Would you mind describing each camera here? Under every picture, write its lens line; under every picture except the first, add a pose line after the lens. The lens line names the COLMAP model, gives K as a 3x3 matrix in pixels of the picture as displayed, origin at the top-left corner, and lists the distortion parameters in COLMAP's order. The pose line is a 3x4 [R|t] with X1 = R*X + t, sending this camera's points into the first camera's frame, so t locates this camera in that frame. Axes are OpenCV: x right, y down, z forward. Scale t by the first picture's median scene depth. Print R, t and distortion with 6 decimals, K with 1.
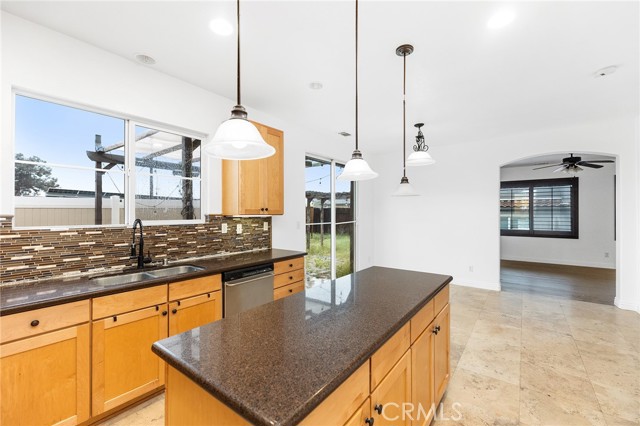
lens RADIAL K [[268.9, 0, 317.1], [0, 268.9, 212.6], [0, 0, 1]] dist [0.000976, 0.000000]
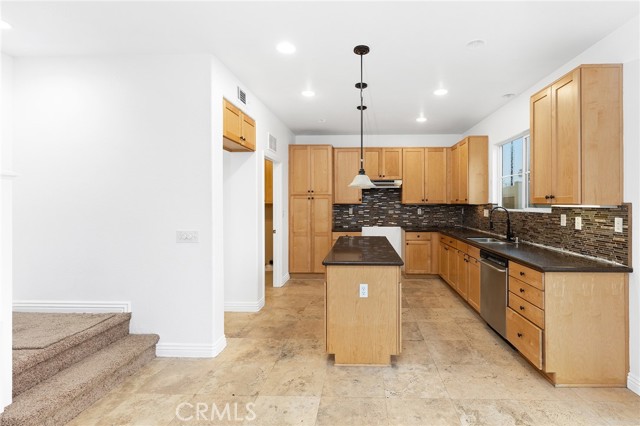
lens RADIAL K [[304.3, 0, 354.0], [0, 304.3, 202.4], [0, 0, 1]] dist [0.001923, -0.000048]
pose [[-0.810787, 0.000527, -0.585341, 0.763495], [0.002777, 0.999992, -0.002946, 0.004057], [0.585334, -0.004014, -0.810782, 1.414175]]
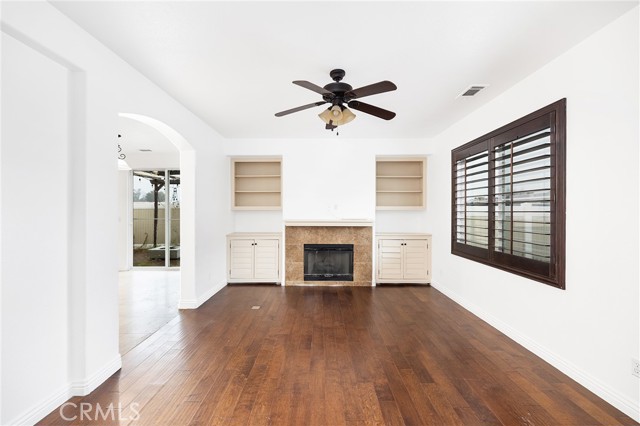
lens RADIAL K [[267.3, 0, 318.1], [0, 267.3, 211.2], [0, 0, 1]] dist [0.000104, -0.000269]
pose [[0.601427, -0.000920, -0.798928, 2.464257], [0.003278, 0.999994, 0.001316, 0.006418], [0.798921, -0.003411, 0.601426, 1.342827]]
